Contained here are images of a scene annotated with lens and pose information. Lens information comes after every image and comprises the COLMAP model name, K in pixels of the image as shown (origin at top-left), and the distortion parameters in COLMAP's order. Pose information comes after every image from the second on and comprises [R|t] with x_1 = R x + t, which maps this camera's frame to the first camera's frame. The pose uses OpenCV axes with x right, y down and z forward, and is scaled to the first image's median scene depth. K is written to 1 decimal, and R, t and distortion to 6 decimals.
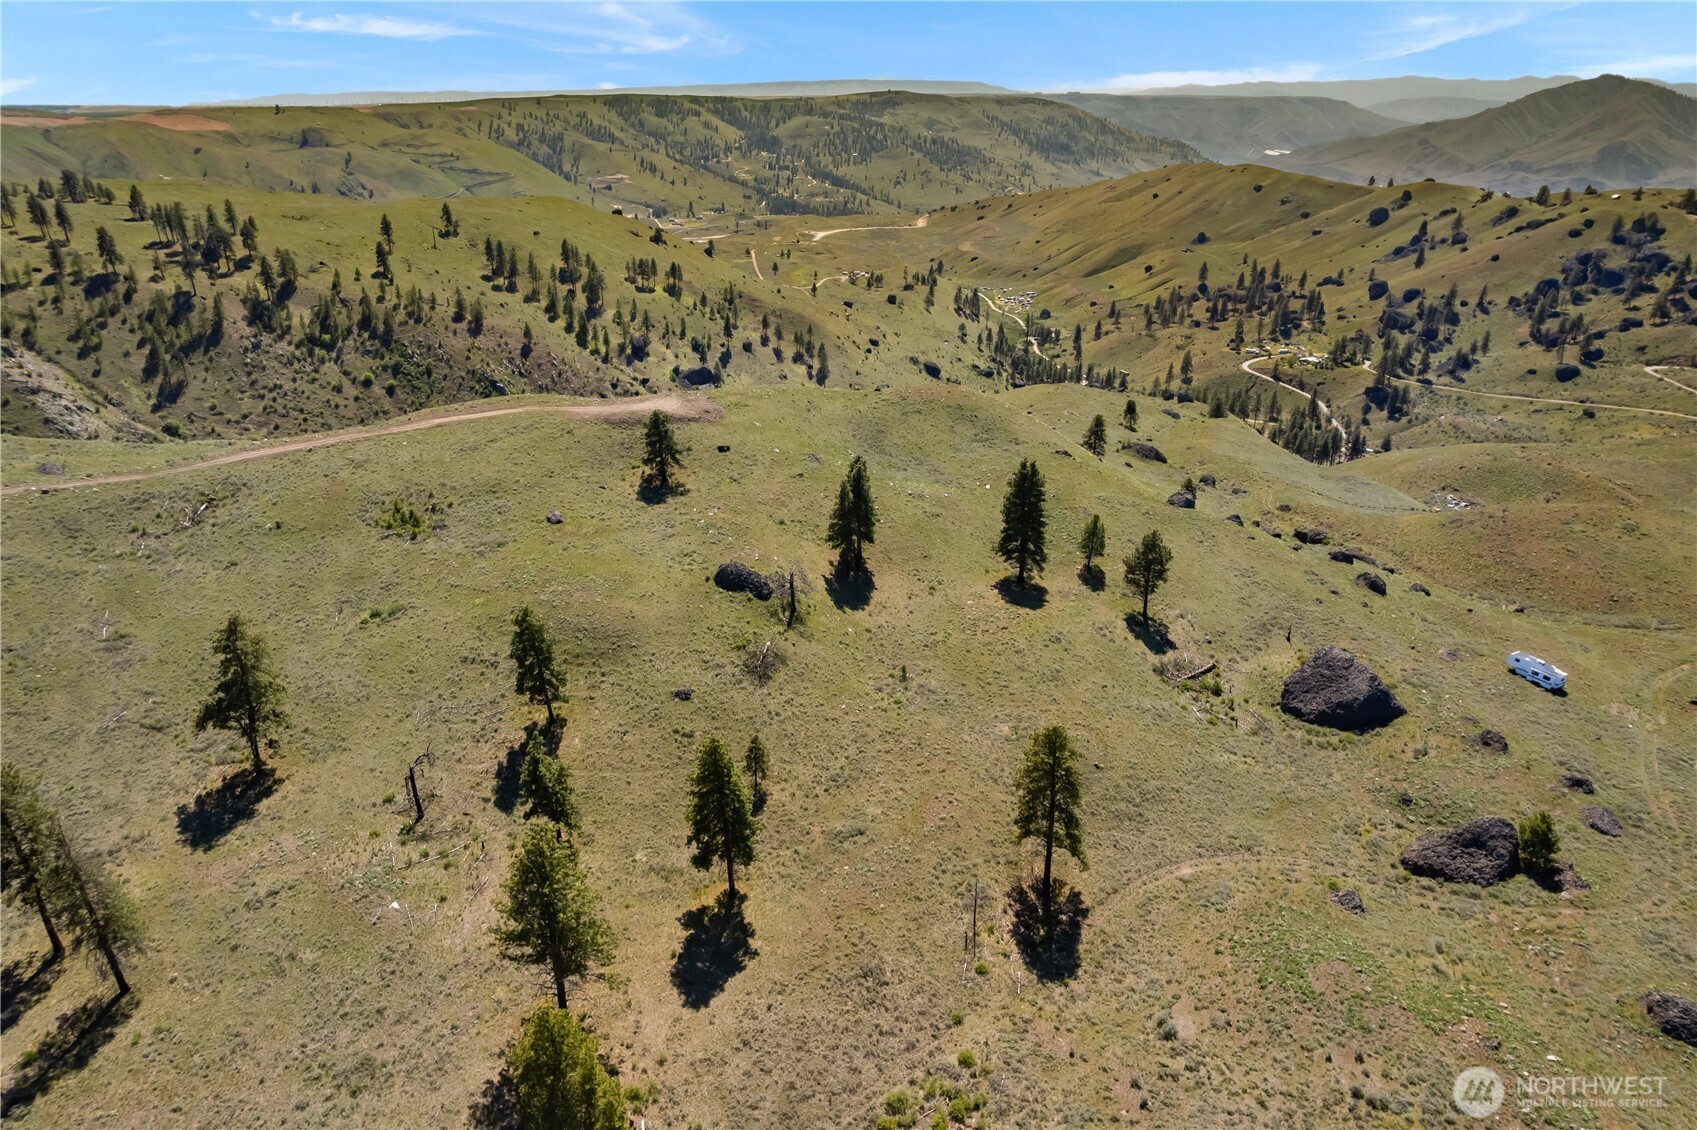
lens RADIAL K [[1120.2, 0, 827.7], [0, 1120.2, 571.2], [0, 0, 1]] dist [-0.088450, 0.097108]
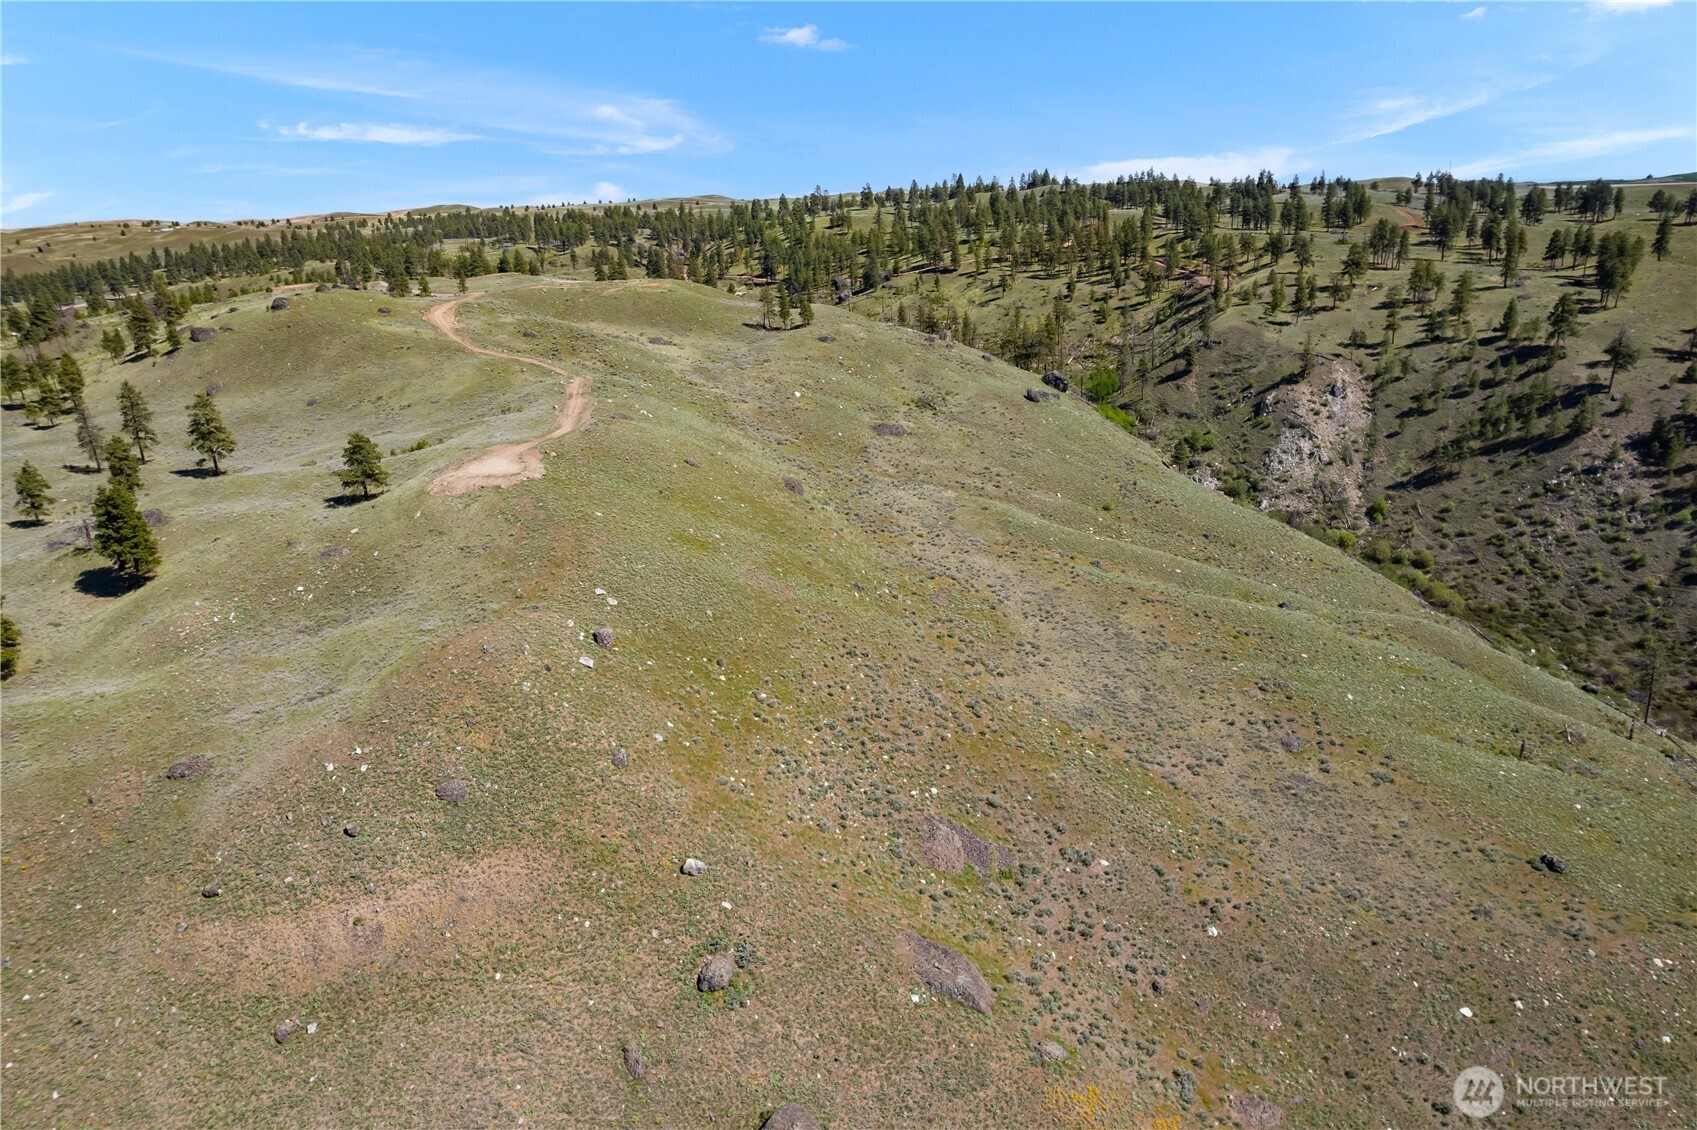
lens RADIAL K [[1084.0, 0, 843.0], [0, 1084.0, 569.6], [0, 0, 1]] dist [-0.096134, 0.088909]
pose [[-0.296820, 0.332082, -0.895332, 0.300765], [-0.359862, 0.829565, 0.426991, -0.288214], [0.884532, 0.448935, -0.126728, 0.718025]]
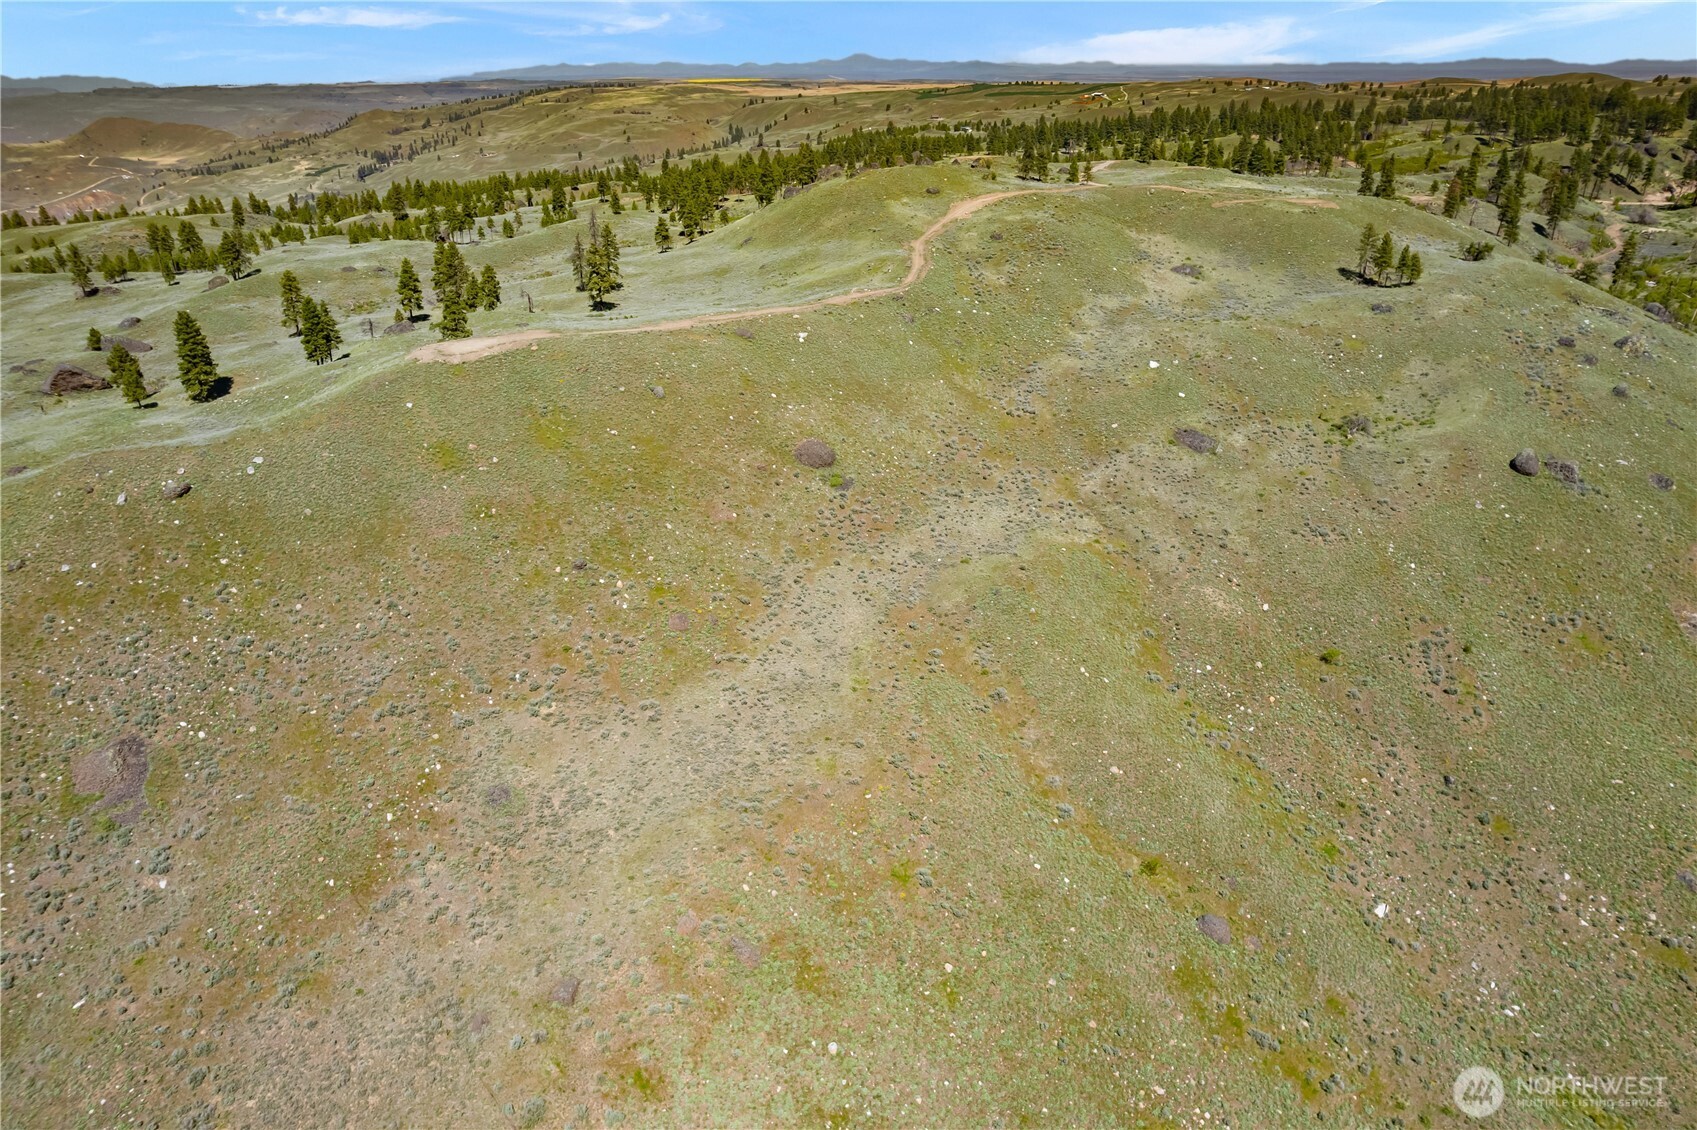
lens RADIAL K [[1109.7, 0, 845.8], [0, 1109.7, 569.5], [0, 0, 1]] dist [-0.086754, 0.082946]
pose [[-0.964216, 0.123580, -0.234553, -0.115400], [-0.093187, 0.670280, 0.736234, -0.409306], [0.248200, 0.731746, -0.634779, 0.967455]]
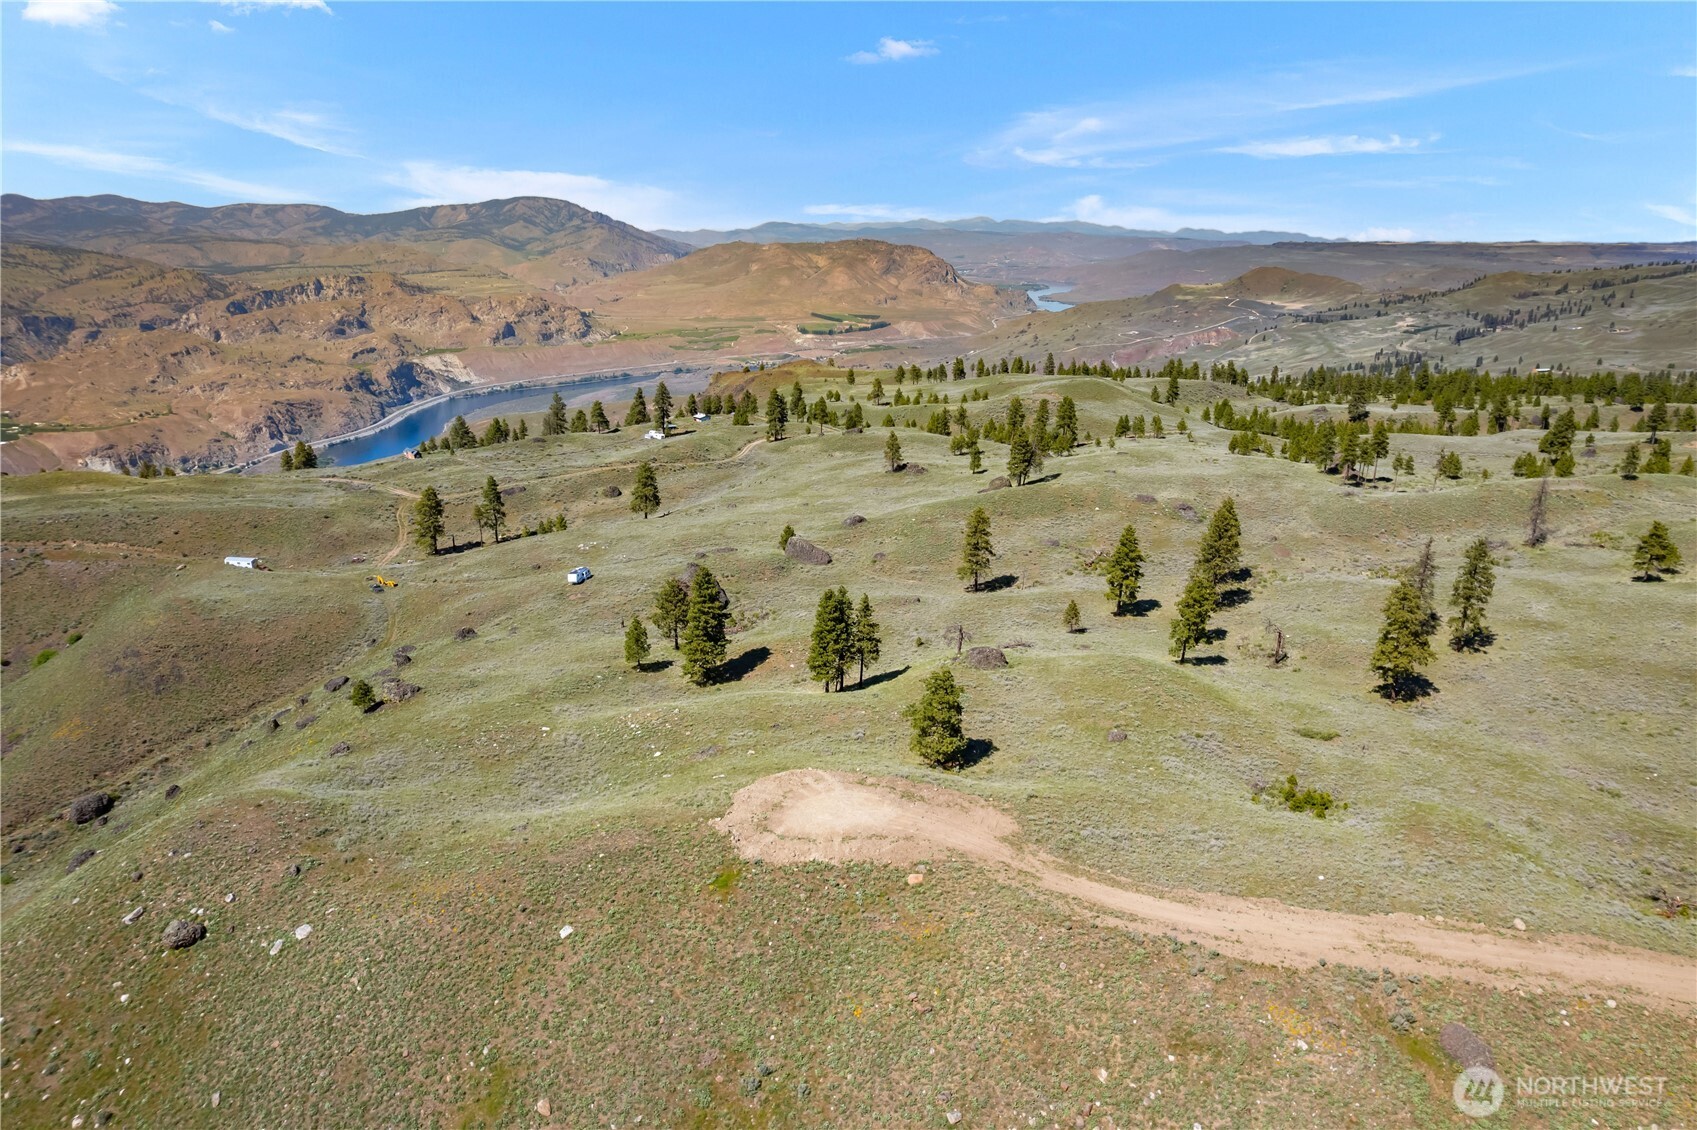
lens RADIAL K [[1092.4, 0, 843.8], [0, 1092.4, 568.6], [0, 0, 1]] dist [-0.084800, 0.080003]
pose [[-0.784481, -0.179883, 0.593491, -0.224639], [0.253204, 0.780699, 0.571311, -0.271613], [-0.566107, 0.598457, -0.566897, 0.622056]]
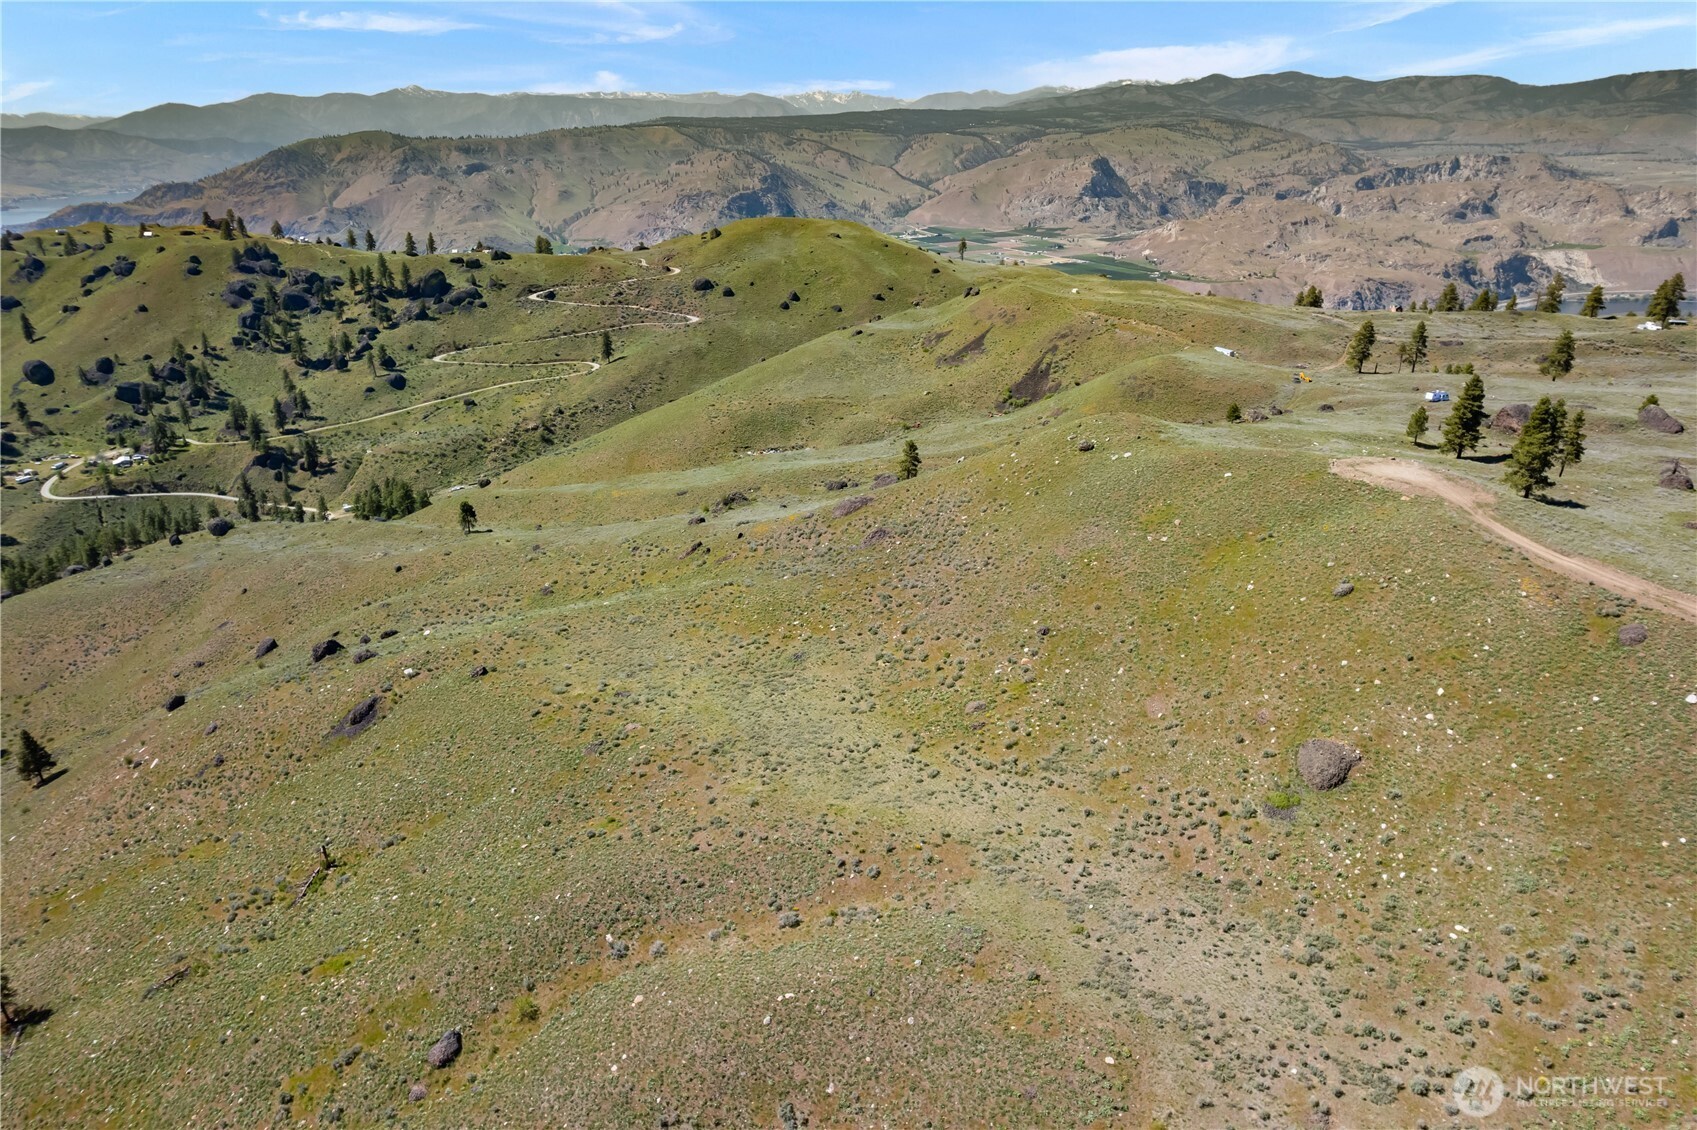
lens RADIAL K [[1091.7, 0, 835.9], [0, 1091.7, 572.3], [0, 0, 1]] dist [-0.087691, 0.080827]
pose [[0.045269, -0.389377, 0.919965, -0.513211], [0.410297, 0.846898, 0.338262, -0.287040], [-0.910828, 0.362146, 0.198098, 0.648827]]
